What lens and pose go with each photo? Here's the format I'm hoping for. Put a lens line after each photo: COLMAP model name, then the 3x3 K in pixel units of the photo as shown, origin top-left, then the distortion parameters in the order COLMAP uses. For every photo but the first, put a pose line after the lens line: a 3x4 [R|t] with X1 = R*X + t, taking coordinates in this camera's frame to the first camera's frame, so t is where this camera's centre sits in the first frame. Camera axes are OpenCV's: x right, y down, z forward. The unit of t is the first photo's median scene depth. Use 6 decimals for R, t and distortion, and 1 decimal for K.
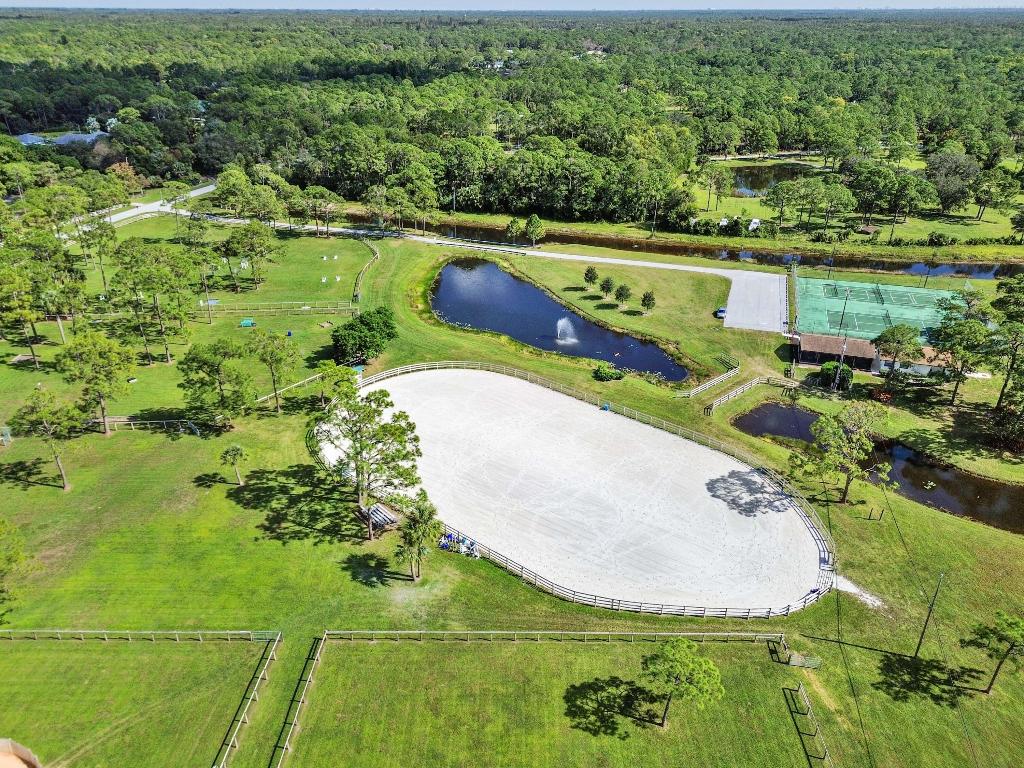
lens RADIAL K [[722.8, 0, 512.0], [0, 722.8, 384.0], [0, 0, 1]] dist [0.069342, -0.064849]
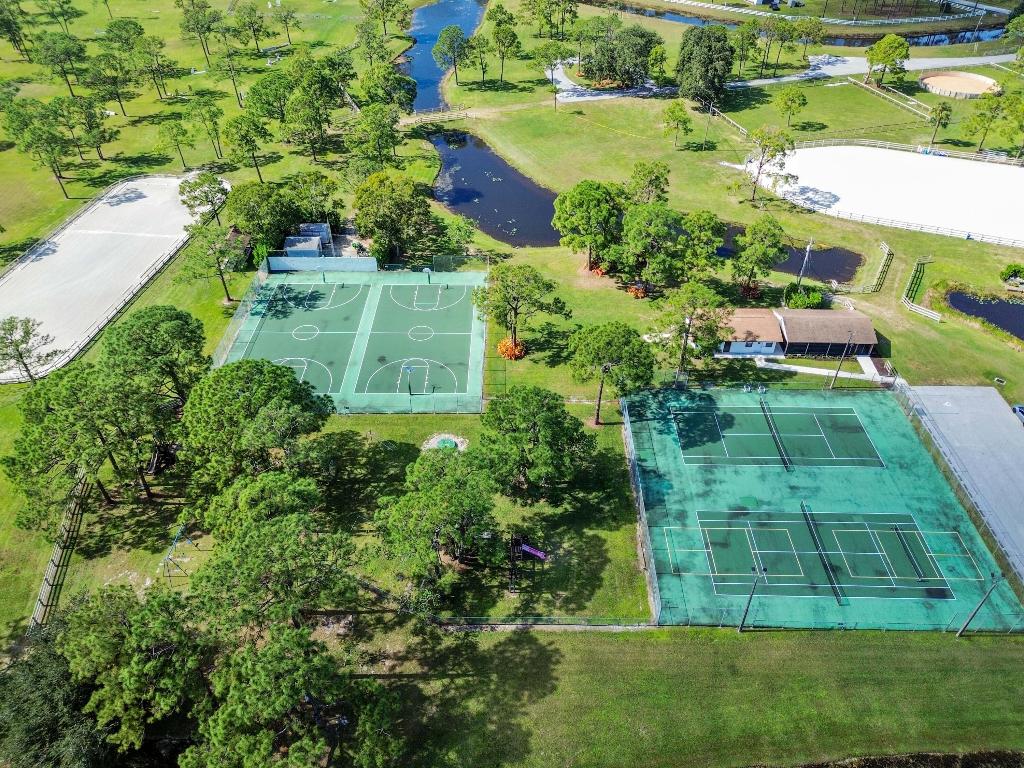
lens RADIAL K [[722.8, 0, 512.0], [0, 722.8, 384.0], [0, 0, 1]] dist [0.069342, -0.064849]
pose [[-0.955247, 0.193023, -0.224154, 1.304986], [-0.128761, 0.410887, 0.902548, -0.948934], [0.266314, 0.891018, -0.367645, 1.722528]]
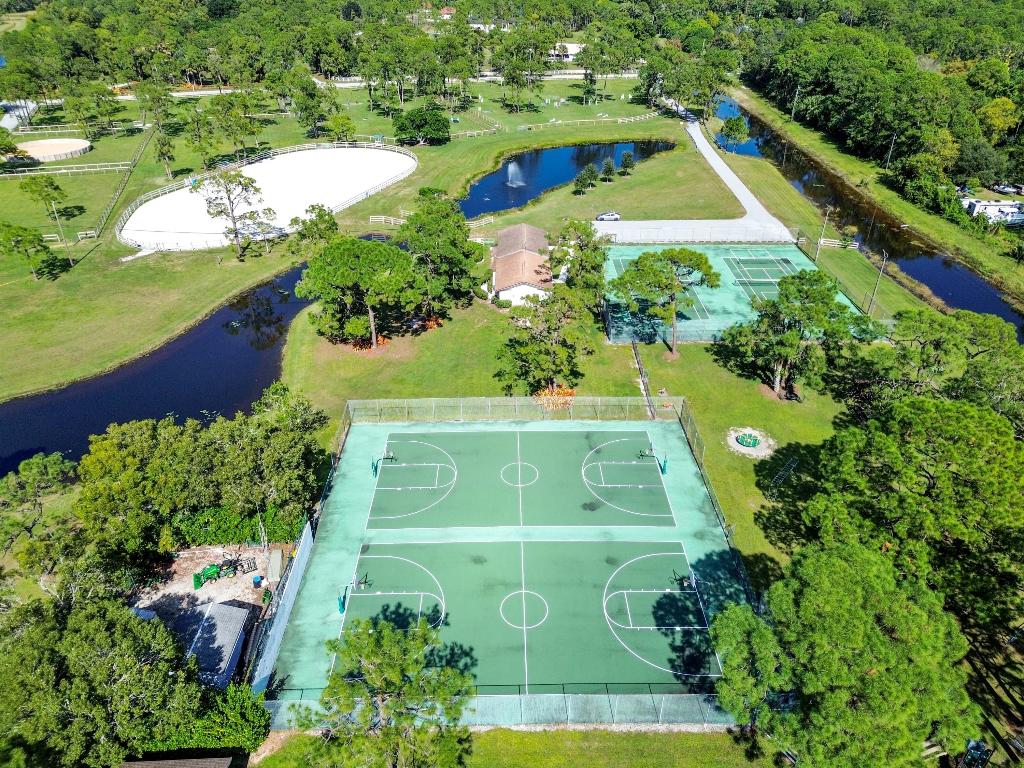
lens RADIAL K [[722.8, 0, 512.0], [0, 722.8, 384.0], [0, 0, 1]] dist [0.069342, -0.064849]
pose [[0.307882, 0.494613, -0.812753, 1.719706], [-0.437145, 0.832280, 0.340900, -0.289636], [0.845052, 0.250334, 0.472462, 0.839804]]
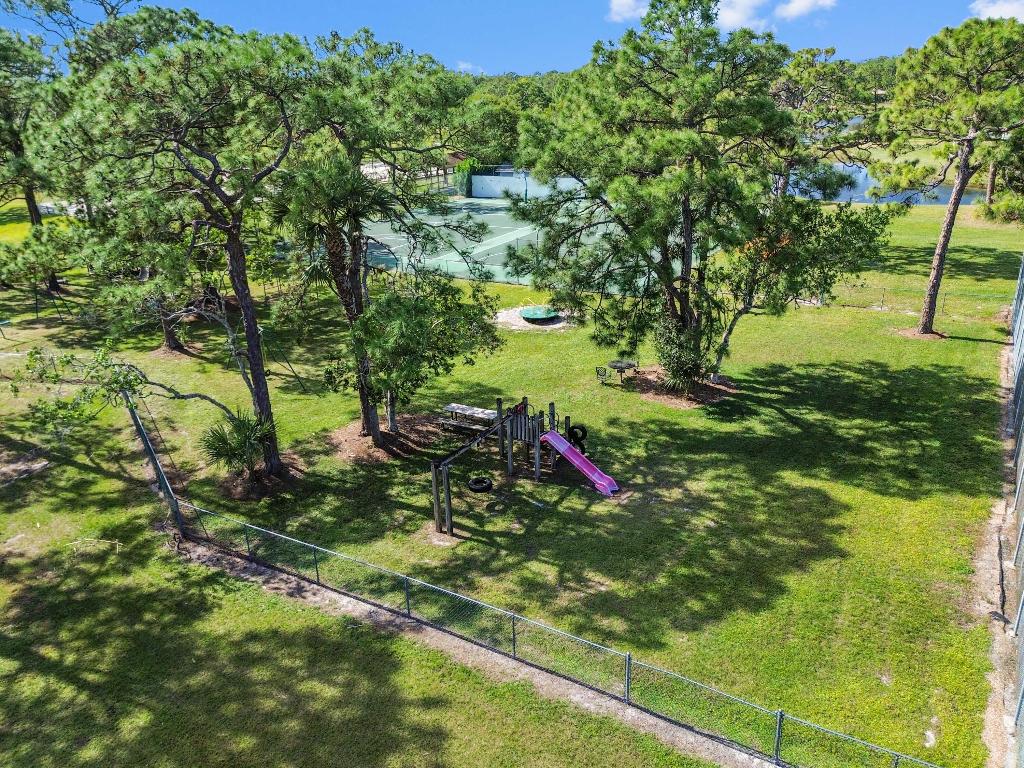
lens RADIAL K [[758.7, 0, 512.0], [0, 758.7, 384.0], [0, 0, 1]] dist [0.074166, -0.074787]
pose [[-0.974362, -0.043389, 0.220764, 1.112414], [0.138181, 0.658949, 0.739386, -0.386848], [-0.177553, 0.750935, -0.636059, 1.747174]]
